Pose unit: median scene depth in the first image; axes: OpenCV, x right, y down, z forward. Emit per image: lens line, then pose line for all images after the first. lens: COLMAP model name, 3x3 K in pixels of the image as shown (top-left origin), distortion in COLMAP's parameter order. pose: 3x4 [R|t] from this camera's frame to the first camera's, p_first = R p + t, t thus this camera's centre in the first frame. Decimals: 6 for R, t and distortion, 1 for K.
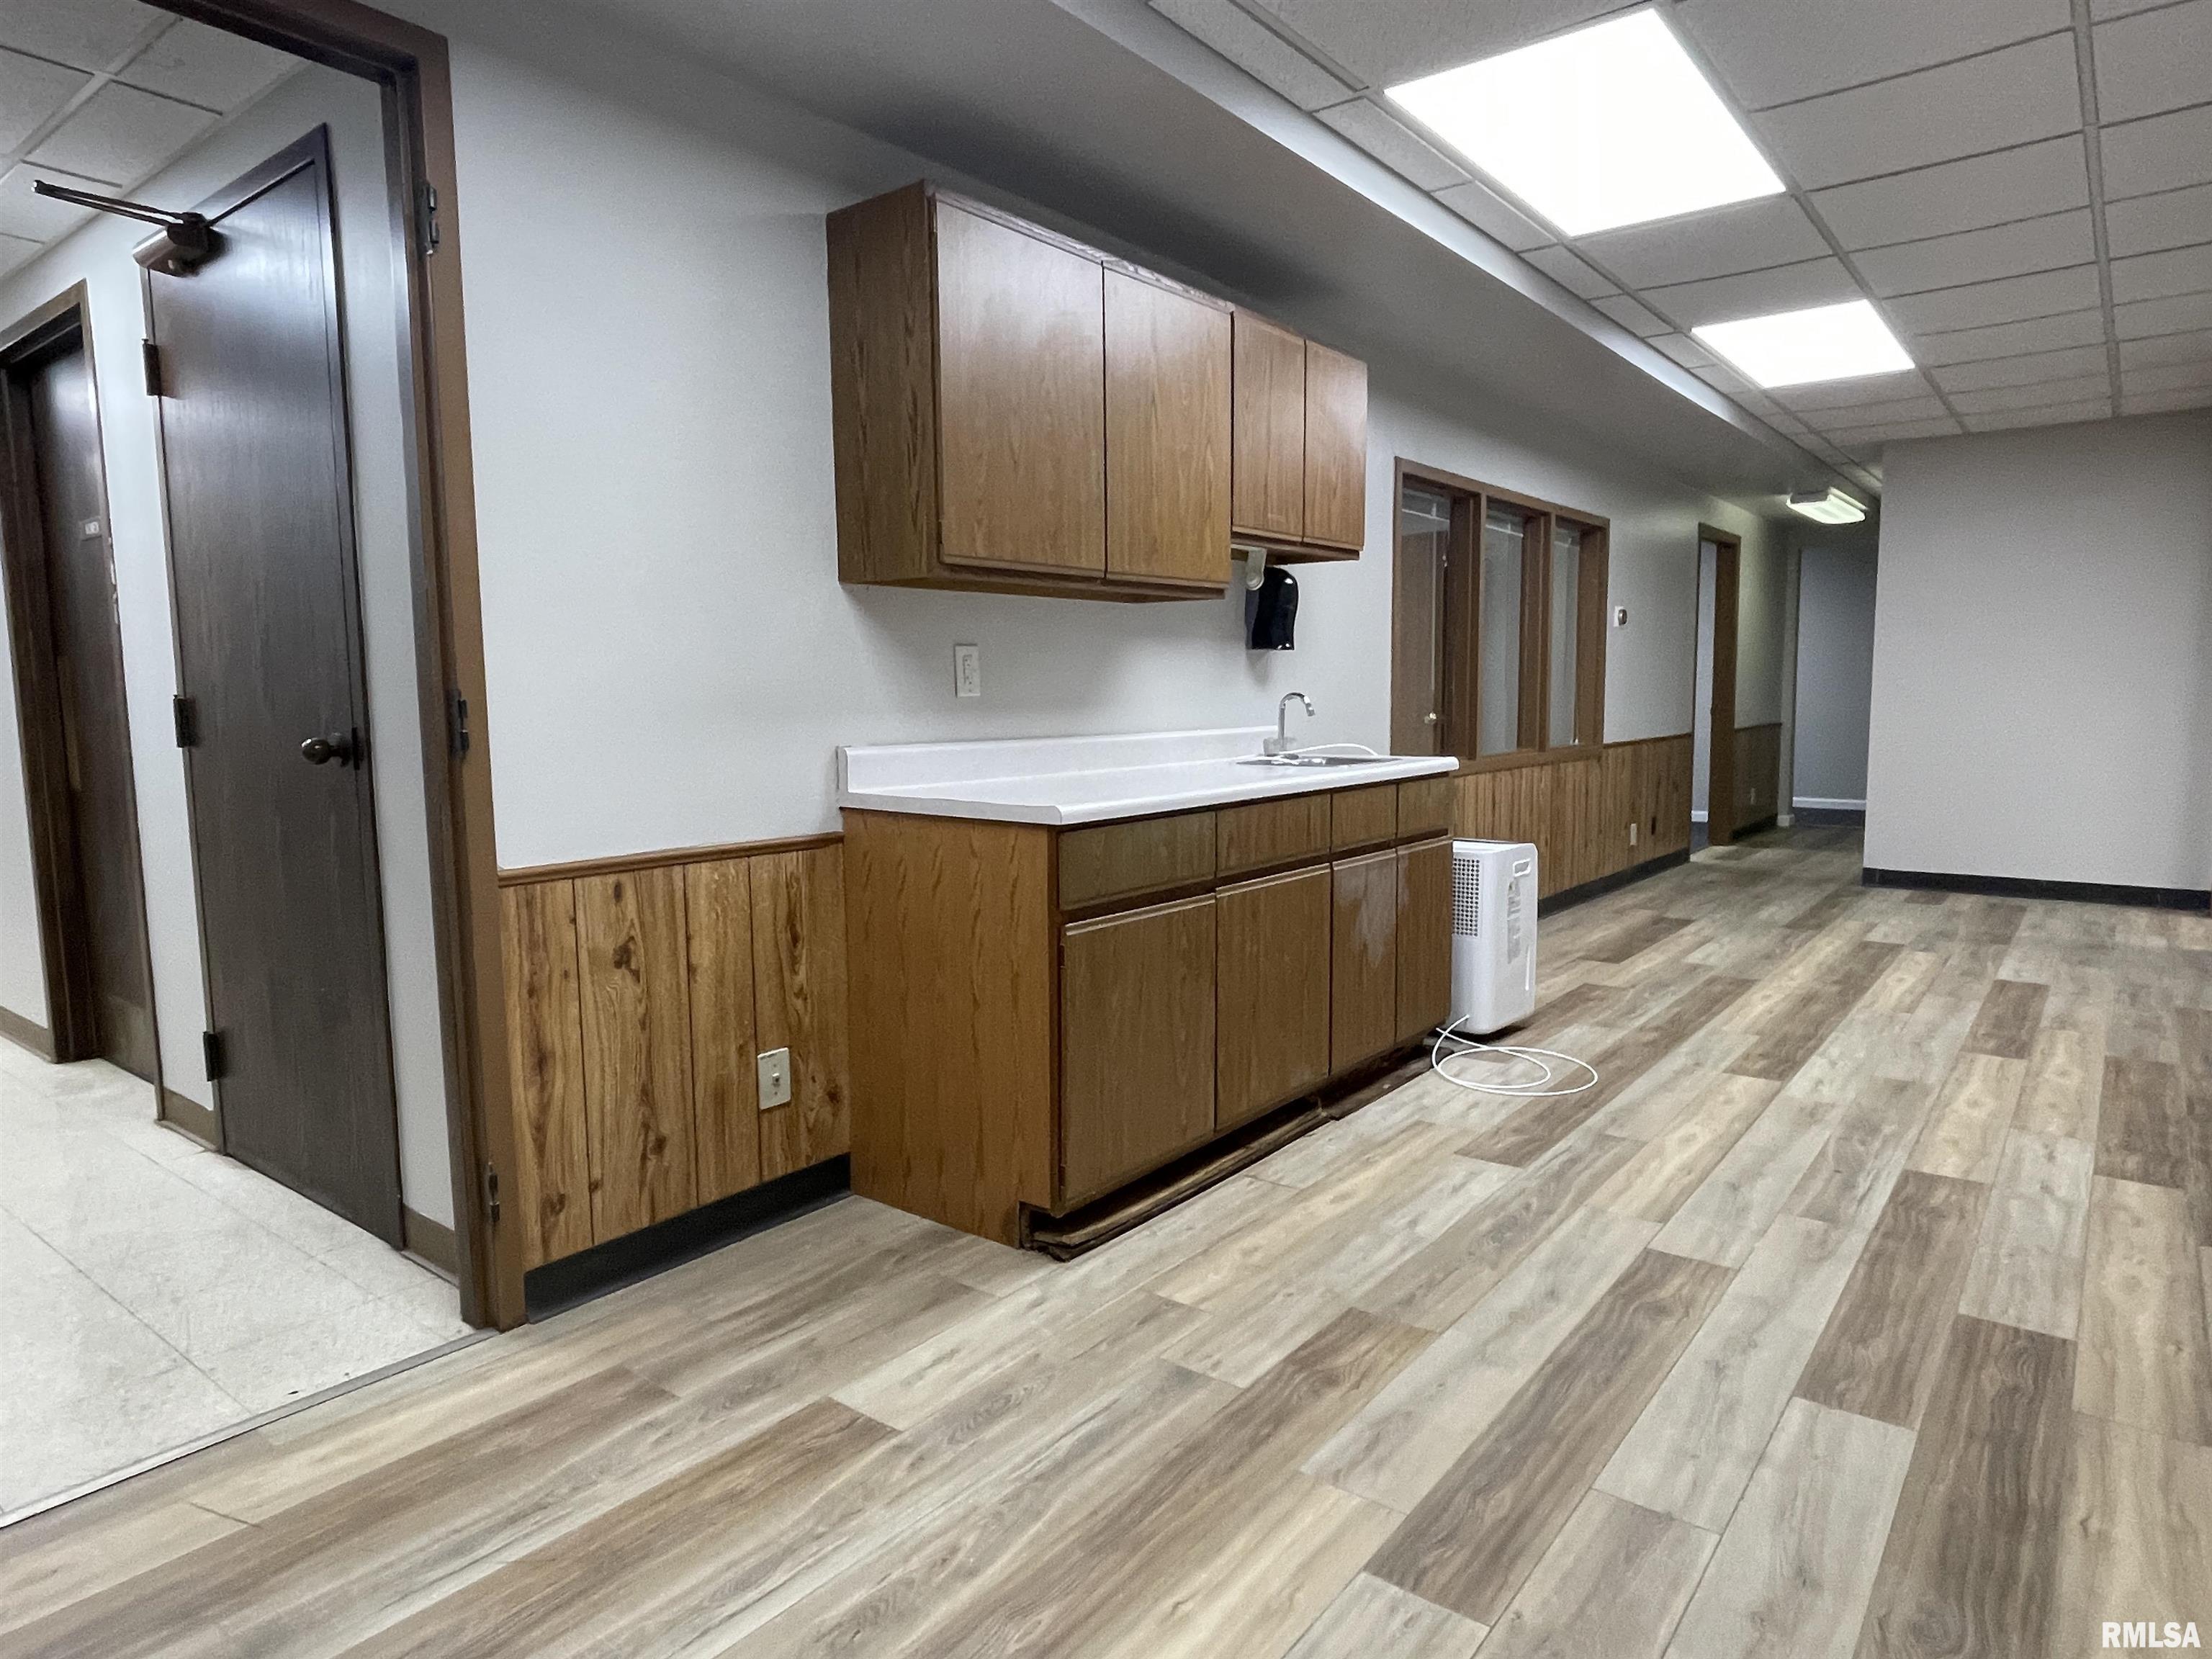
lens RADIAL K [[1318.8, 0, 1117.4], [0, 1318.8, 820.7], [0, 0, 1]] dist [0.007297, -0.001586]
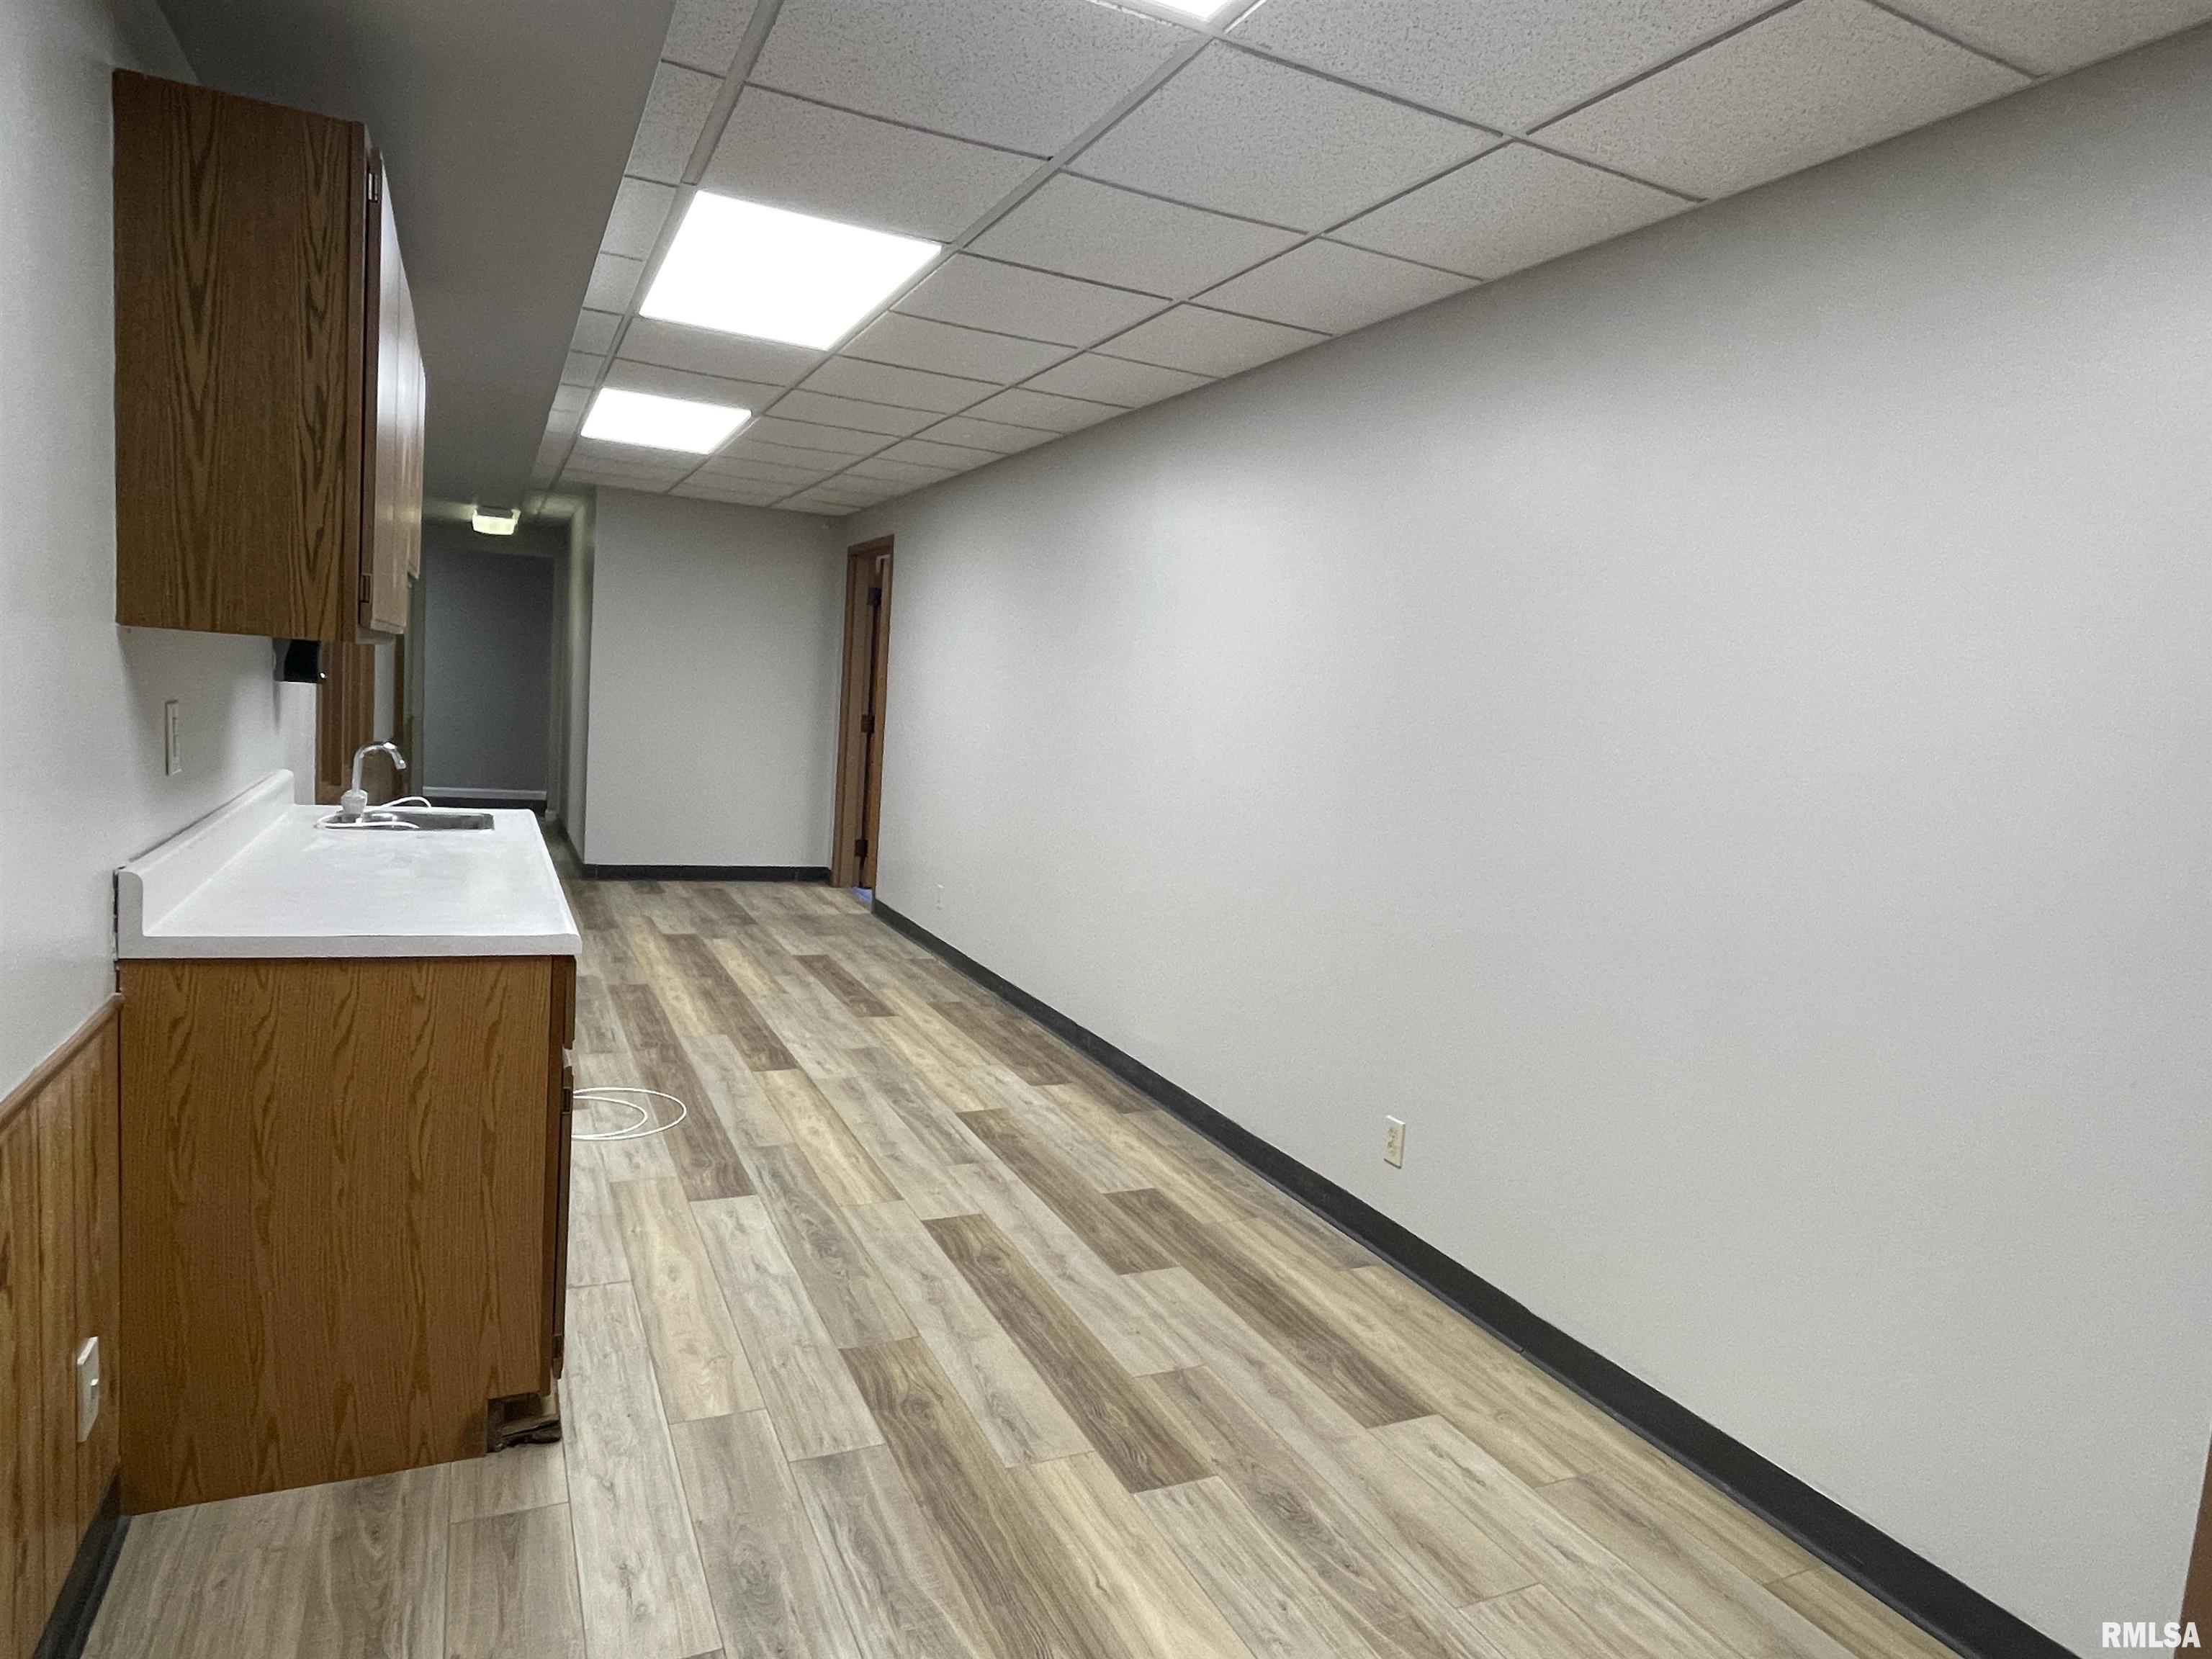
lens RADIAL K [[1318.8, 0, 1112.0], [0, 1318.8, 837.1], [0, 0, 1]] dist [0.007297, -0.001586]
pose [[0.453684, -0.053642, 0.889547, -0.614796], [0.014712, 0.998502, 0.052709, -0.107741], [-0.891041, -0.010826, 0.453793, 0.258400]]
